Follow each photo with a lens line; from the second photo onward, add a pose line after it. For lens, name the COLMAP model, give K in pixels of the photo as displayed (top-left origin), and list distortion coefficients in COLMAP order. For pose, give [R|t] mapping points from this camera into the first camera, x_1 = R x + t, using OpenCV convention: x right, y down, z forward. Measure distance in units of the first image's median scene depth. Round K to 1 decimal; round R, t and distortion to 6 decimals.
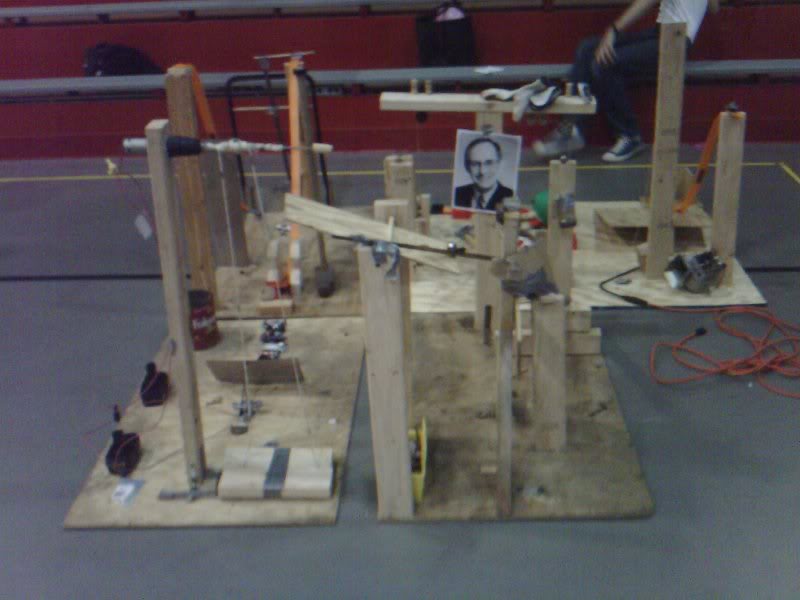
lens RADIAL K [[966.5, 0, 400.0], [0, 966.5, 300.0], [0, 0, 1]] dist [0.070255, 0.008886]
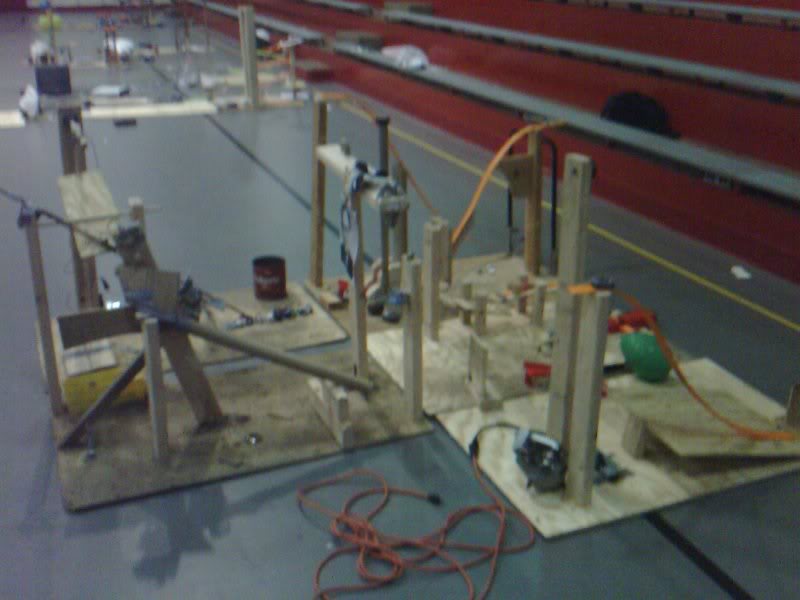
lens RADIAL K [[861.8, 0, 400.0], [0, 861.8, 300.0], [0, 0, 1]] dist [0.006238, -0.000461]
pose [[0.423078, 0.382888, -0.821219, 0.832793], [-0.383546, 0.896804, 0.220532, -0.277115], [0.820912, 0.221673, 0.526274, 0.510450]]
